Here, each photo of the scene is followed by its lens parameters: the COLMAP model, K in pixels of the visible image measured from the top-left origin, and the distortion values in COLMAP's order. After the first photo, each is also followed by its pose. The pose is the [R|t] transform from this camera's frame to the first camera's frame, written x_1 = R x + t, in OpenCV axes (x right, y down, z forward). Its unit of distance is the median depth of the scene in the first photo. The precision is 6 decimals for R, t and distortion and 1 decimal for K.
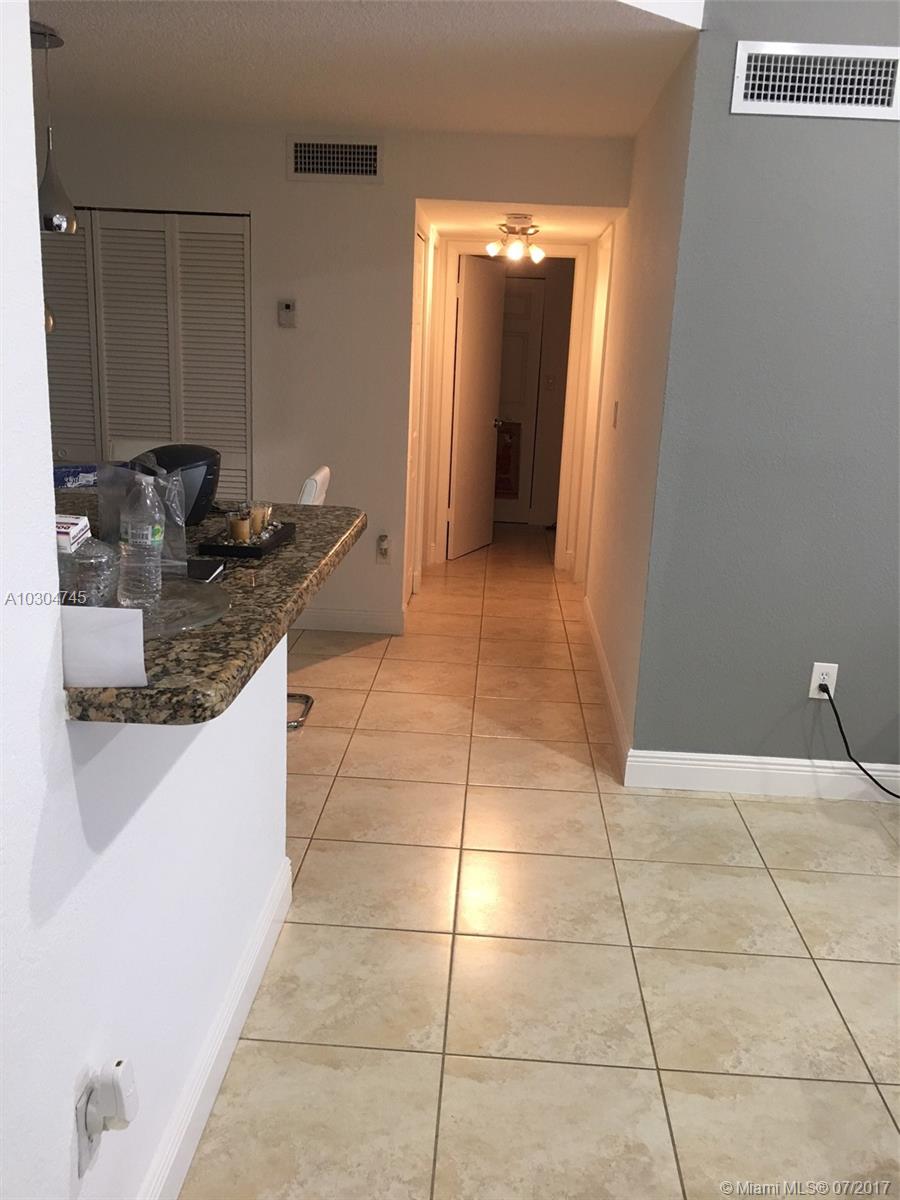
lens RADIAL K [[1021.5, 0, 453.8], [0, 1021.5, 585.6], [0, 0, 1]] dist [0.094981, -0.130533]
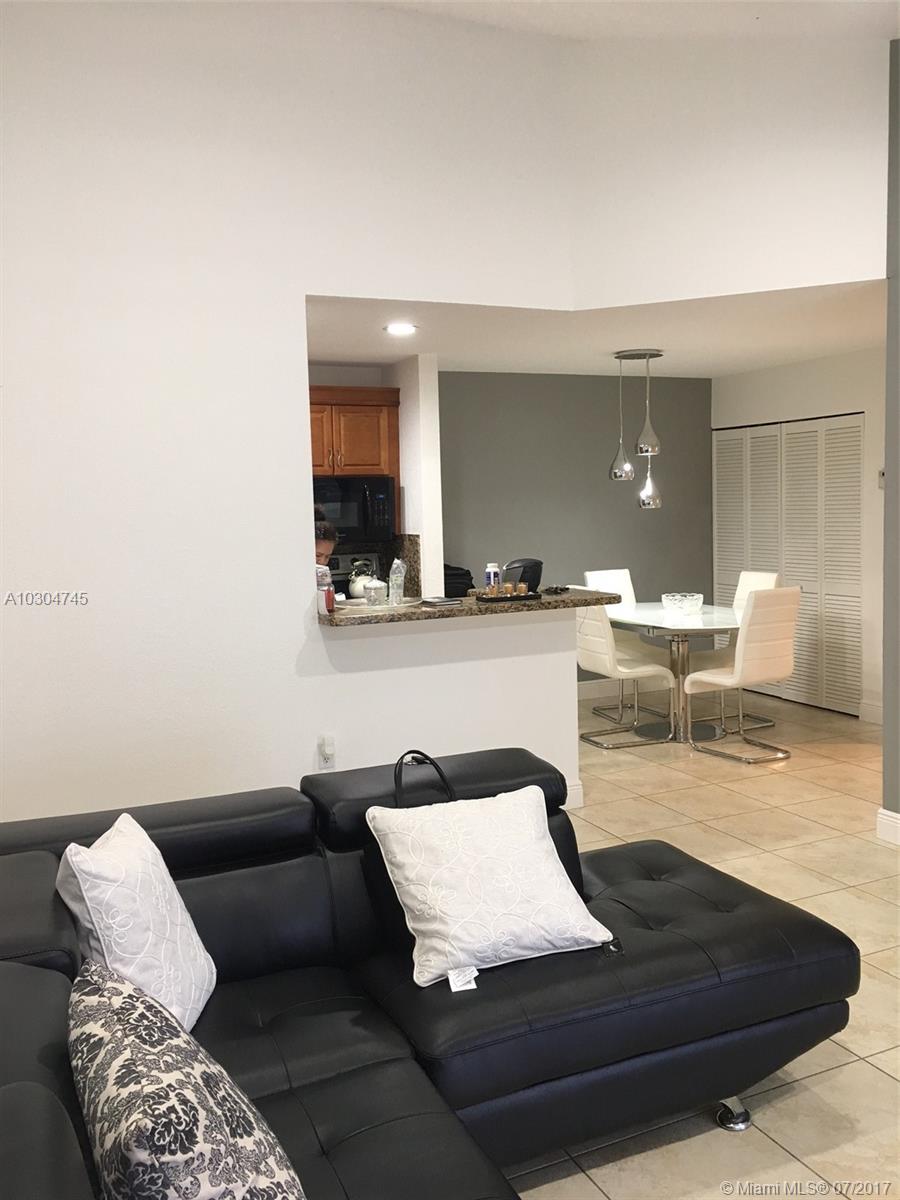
lens RADIAL K [[1018.7, 0, 456.6], [0, 1018.7, 593.5], [0, 0, 1]] dist [0.087182, -0.126882]
pose [[0.462084, 0.024033, -0.886511, 1.239488], [-0.157118, 0.986038, -0.055165, 0.061869], [0.872807, 0.164778, 0.459408, -0.089162]]
